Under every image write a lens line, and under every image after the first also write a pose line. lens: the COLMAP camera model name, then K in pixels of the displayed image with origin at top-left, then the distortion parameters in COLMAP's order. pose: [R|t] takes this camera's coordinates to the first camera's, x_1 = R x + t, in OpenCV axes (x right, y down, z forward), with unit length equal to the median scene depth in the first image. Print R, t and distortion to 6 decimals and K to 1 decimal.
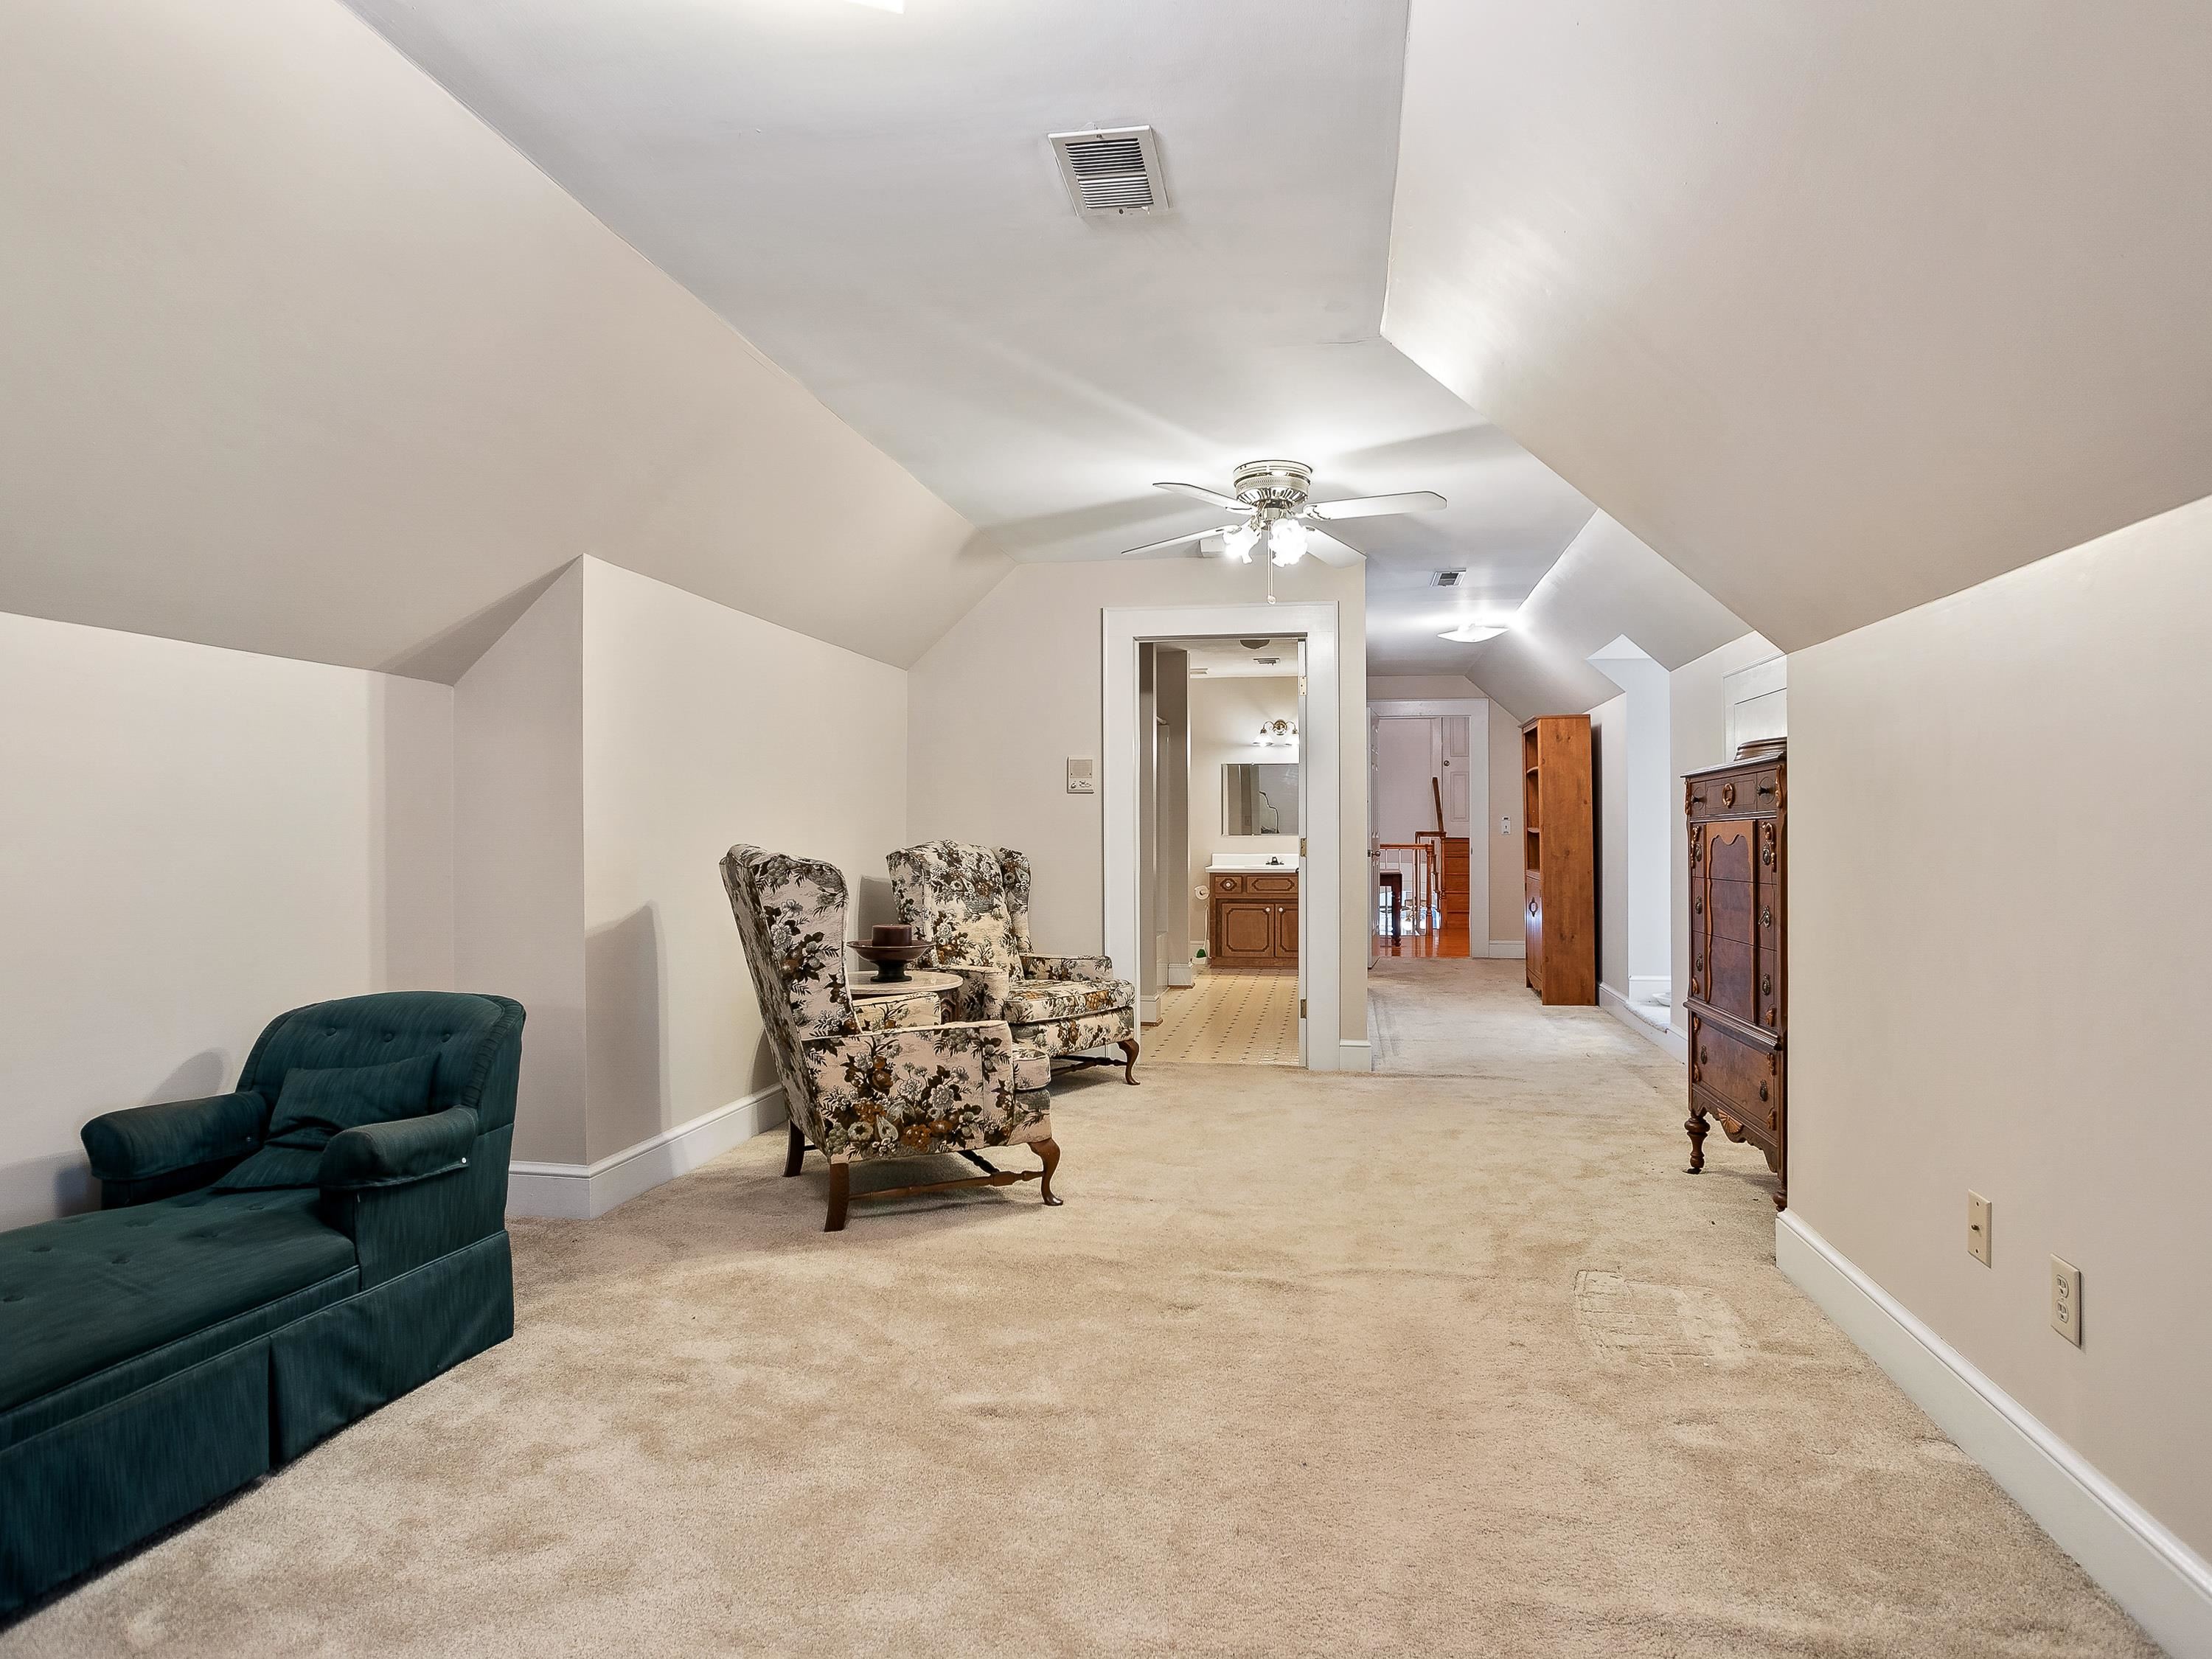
lens RADIAL K [[1174.5, 0, 1118.3], [0, 1174.5, 825.9], [0, 0, 1]] dist [0.003890, 0.001387]
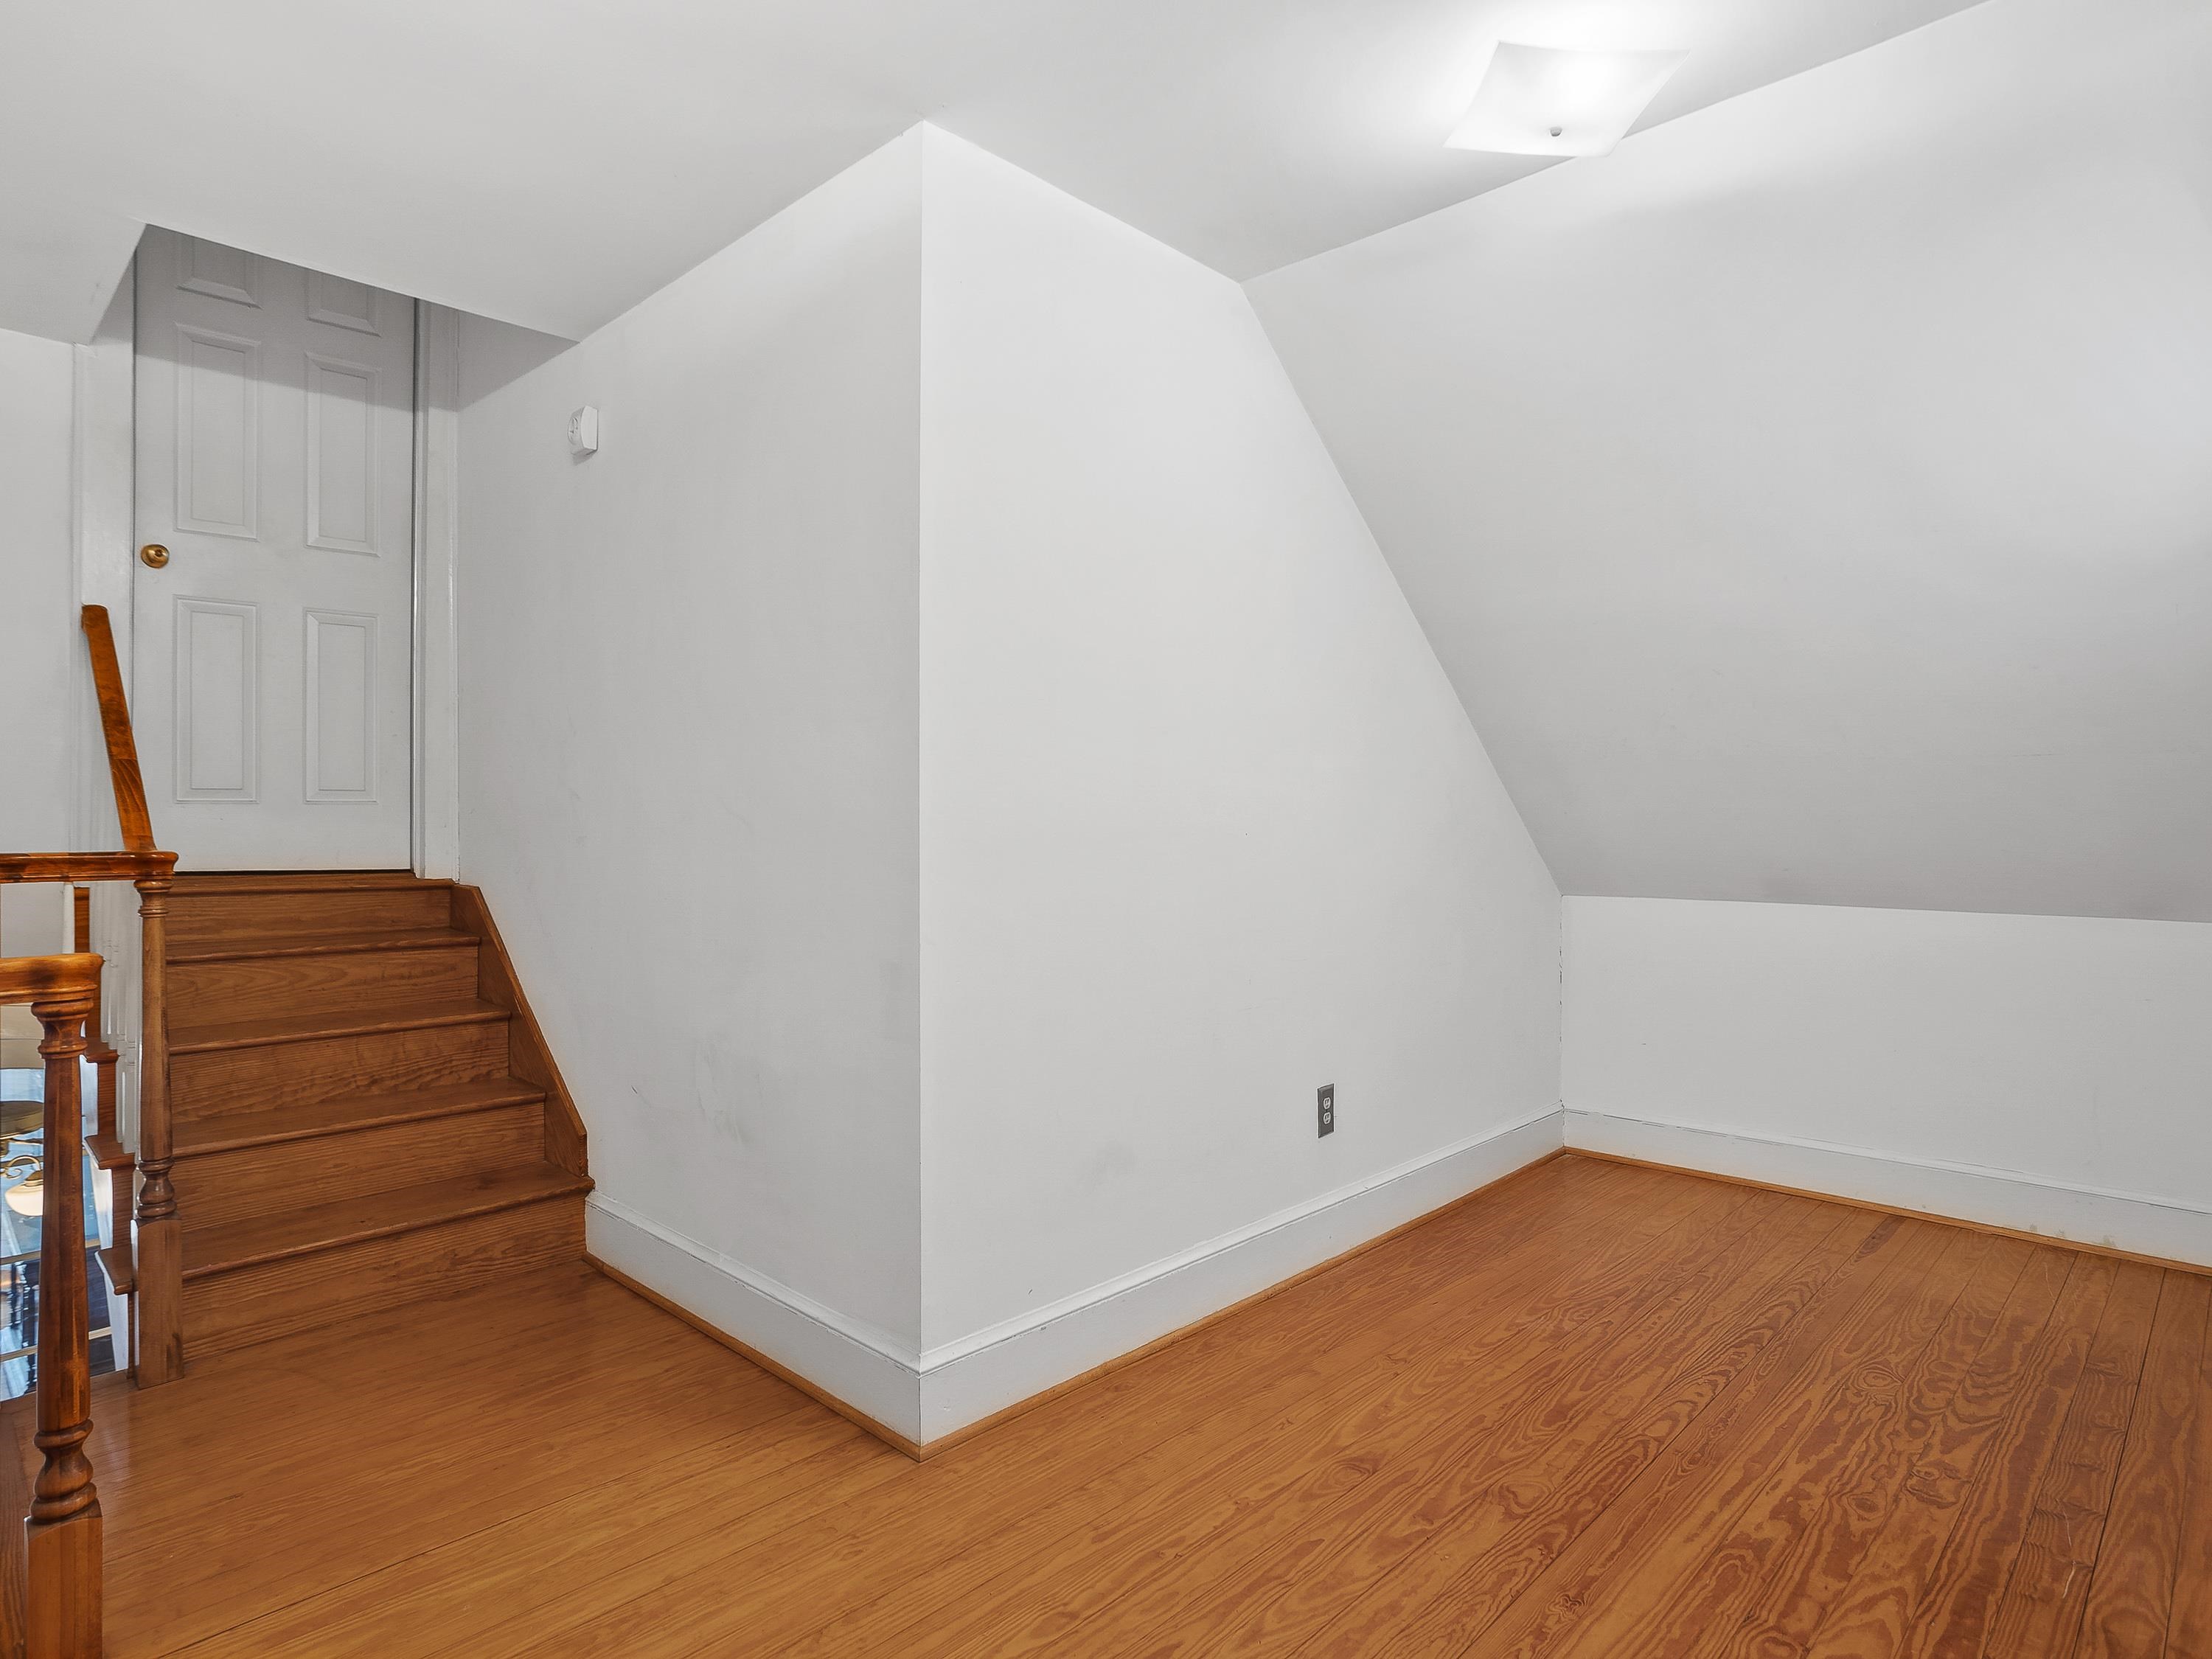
lens RADIAL K [[1174.5, 0, 1118.3], [0, 1174.5, 825.9], [0, 0, 1]] dist [0.003890, 0.001387]
pose [[0.557022, 0.000254, 0.830498, 0.200511], [-0.006369, 0.999972, 0.003966, -0.000395], [-0.830474, -0.007499, 0.557008, 0.746134]]
